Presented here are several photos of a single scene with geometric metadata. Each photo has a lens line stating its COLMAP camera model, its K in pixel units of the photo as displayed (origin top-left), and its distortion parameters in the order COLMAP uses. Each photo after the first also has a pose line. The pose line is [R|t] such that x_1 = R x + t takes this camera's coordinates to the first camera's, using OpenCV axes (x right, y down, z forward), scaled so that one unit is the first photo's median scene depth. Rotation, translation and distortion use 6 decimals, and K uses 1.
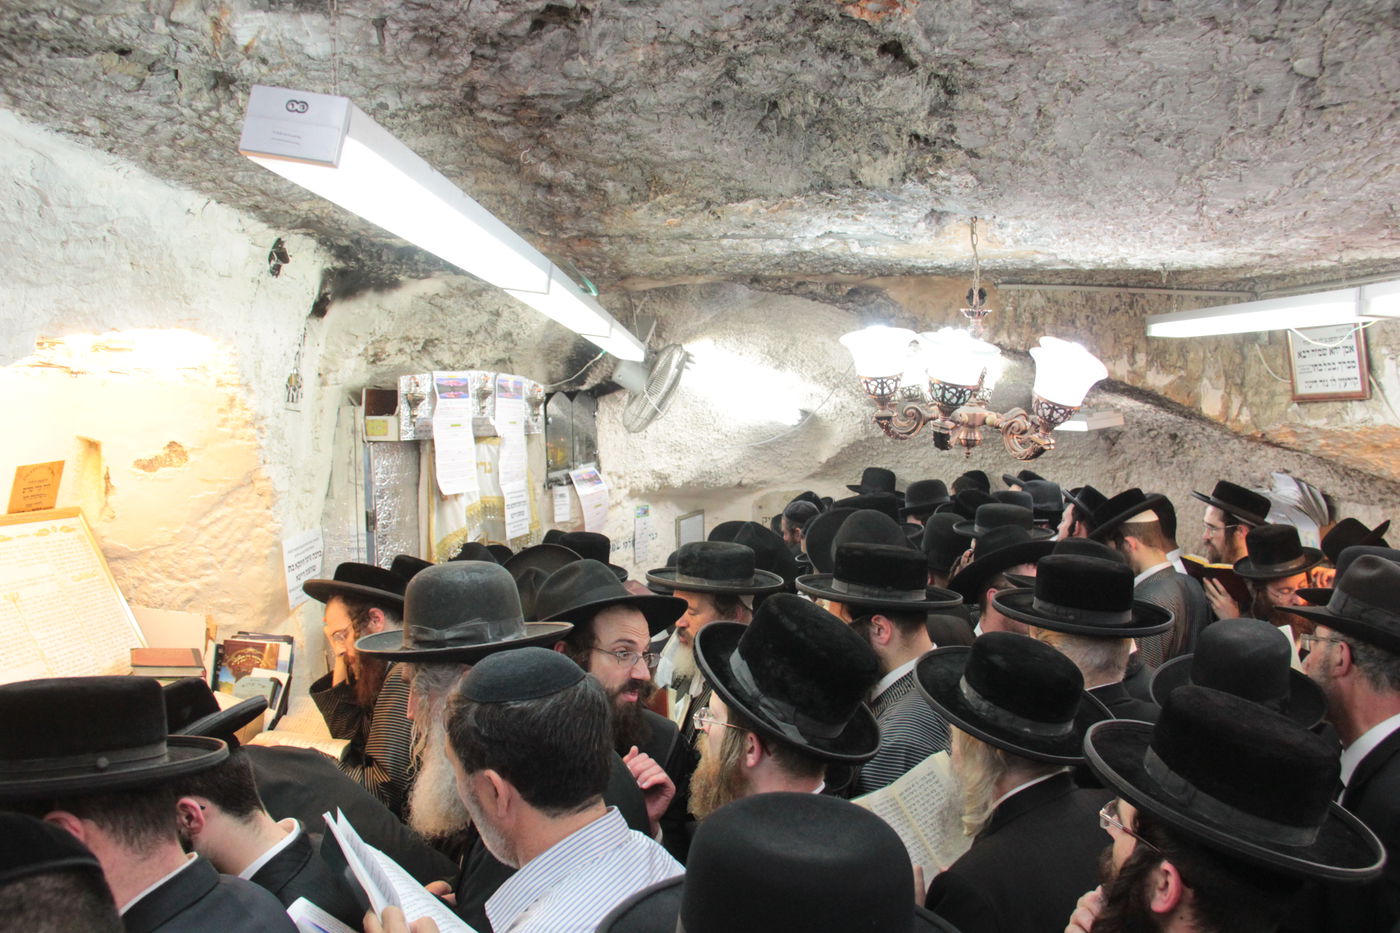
lens RADIAL K [[1161.2, 0, 748.7], [0, 1161.2, 467.9], [0, 0, 1]] dist [-0.192901, 0.150719]
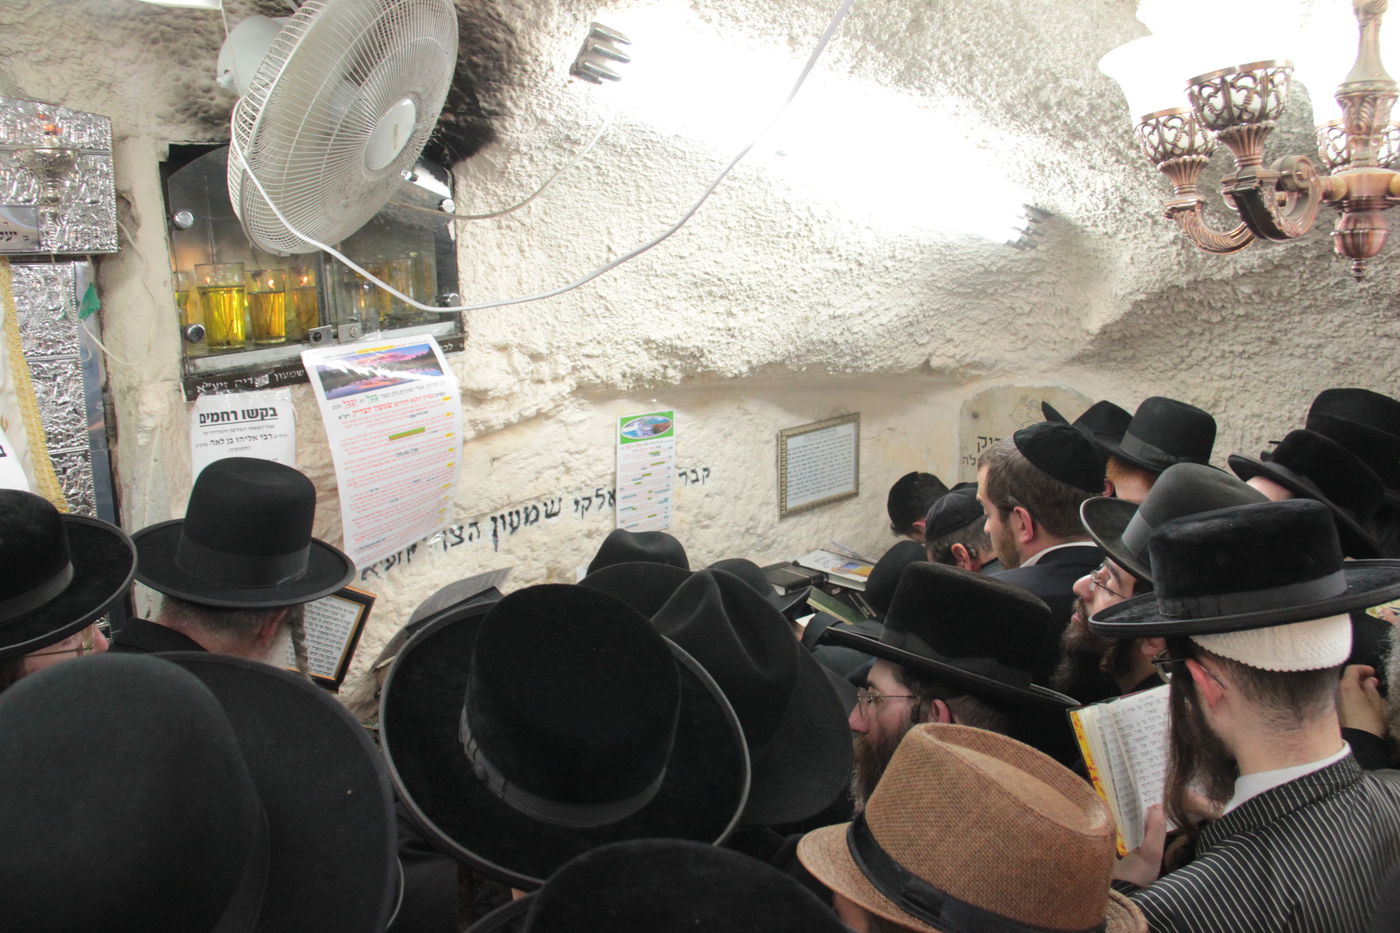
lens RADIAL K [[1161.2, 0, 748.7], [0, 1161.2, 467.9], [0, 0, 1]] dist [-0.192901, 0.150719]
pose [[0.930311, 0.084351, -0.356941, 0.200392], [-0.030326, 0.987553, 0.154335, -0.033298], [0.365516, -0.132754, 0.921289, 1.090173]]
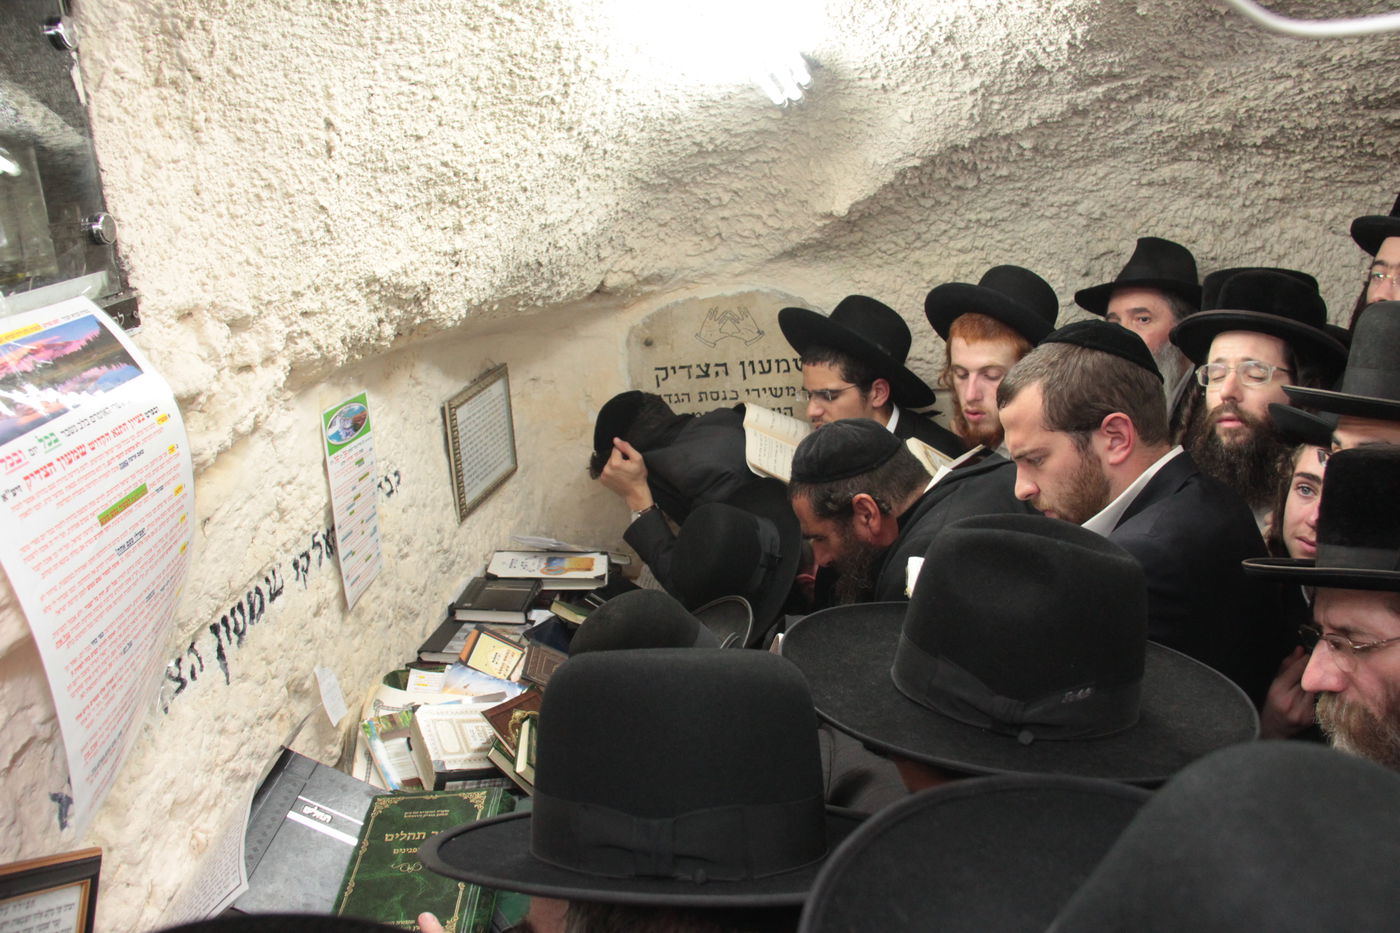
lens RADIAL K [[1161.2, 0, 748.7], [0, 1161.2, 467.9], [0, 0, 1]] dist [-0.192901, 0.150719]
pose [[0.962149, -0.114819, 0.247156, -0.122238], [0.063381, 0.976322, 0.206827, -0.006855], [-0.265052, -0.183333, 0.946645, 1.293598]]
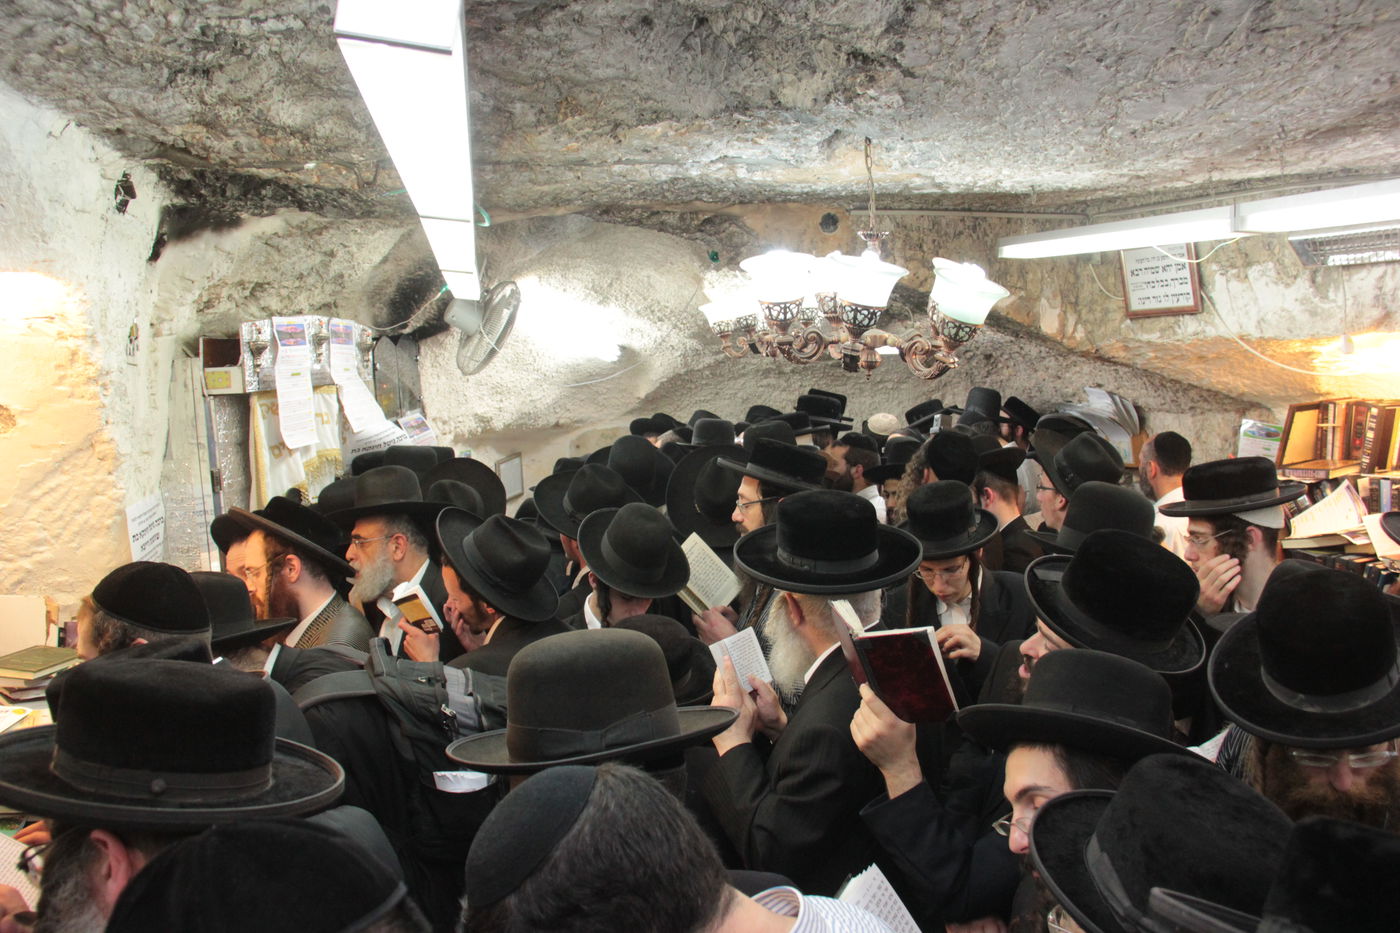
lens RADIAL K [[1155.1, 0, 749.0], [0, 1155.1, 468.0], [0, 0, 1]] dist [-0.194415, 0.147712]
pose [[0.977126, -0.058120, 0.204567, -0.102644], [0.047126, 0.997191, 0.058215, 0.004064], [-0.207376, -0.047243, 0.977120, 0.027020]]
